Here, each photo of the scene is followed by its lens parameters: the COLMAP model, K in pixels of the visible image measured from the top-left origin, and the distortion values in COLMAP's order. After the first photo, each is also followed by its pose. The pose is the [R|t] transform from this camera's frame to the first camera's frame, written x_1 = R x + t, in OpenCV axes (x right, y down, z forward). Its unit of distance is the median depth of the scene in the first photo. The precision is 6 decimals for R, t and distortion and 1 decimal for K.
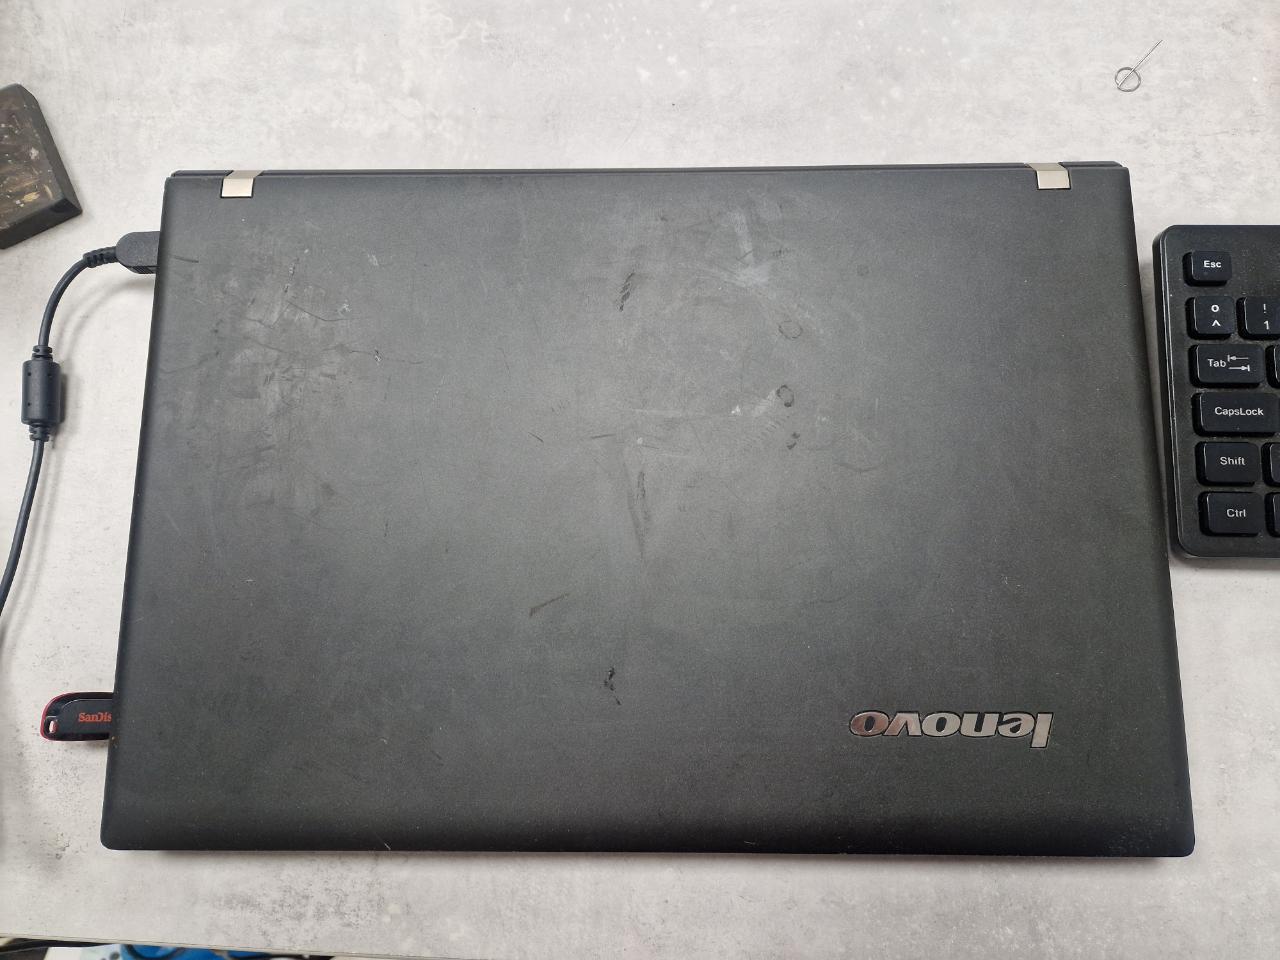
lens RADIAL K [[872.0, 0, 650.5], [0, 872.0, 482.3], [0, 0, 1]] dist [0.028511, -0.032339]
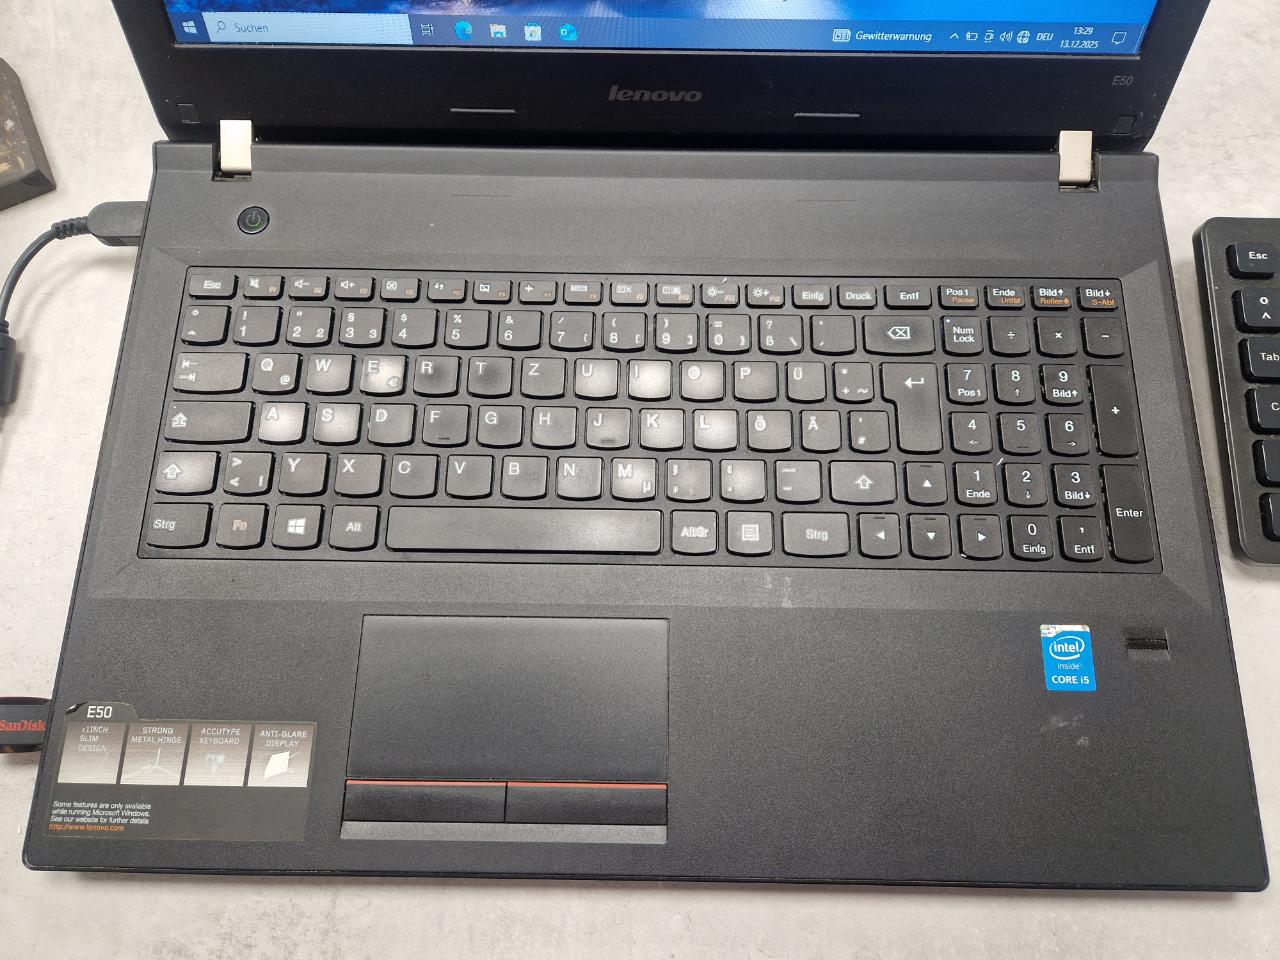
lens RADIAL K [[872.0, 0, 646.0], [0, 872.0, 484.5], [0, 0, 1]] dist [0.028511, -0.032339]
pose [[0.999719, 0.018357, 0.014980, -0.025172], [-0.016735, 0.994643, -0.102004, 0.094513], [-0.016772, 0.101725, 0.994671, 0.089550]]
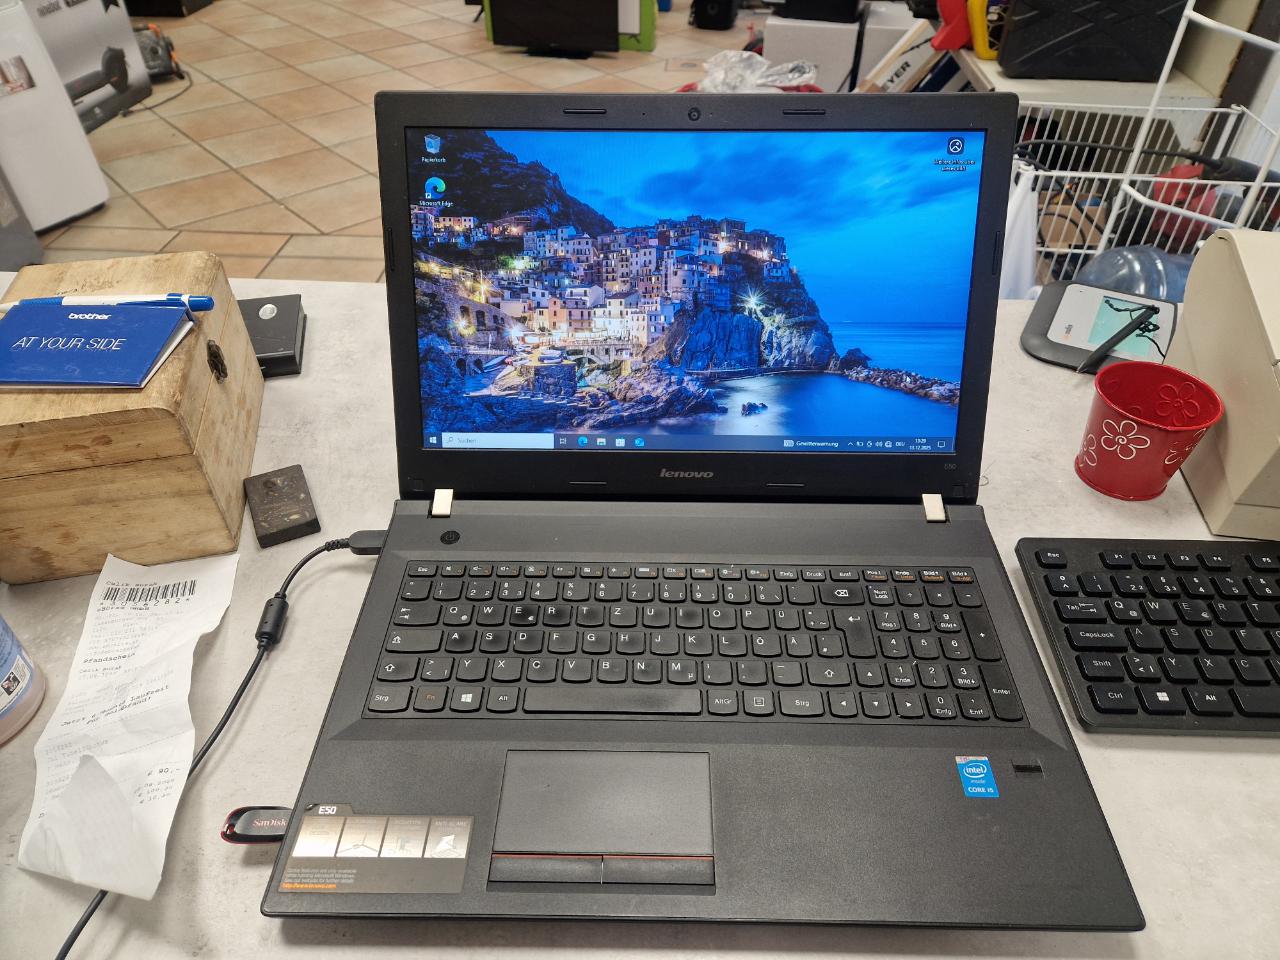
lens RADIAL K [[872.0, 0, 640.2], [0, 872.0, 474.7], [0, 0, 1]] dist [0.028511, -0.032339]
pose [[0.999733, 0.023064, 0.001030, -0.092745], [-0.017370, 0.780817, -0.624518, 0.573663], [-0.015208, 0.624334, 0.781010, -0.273143]]
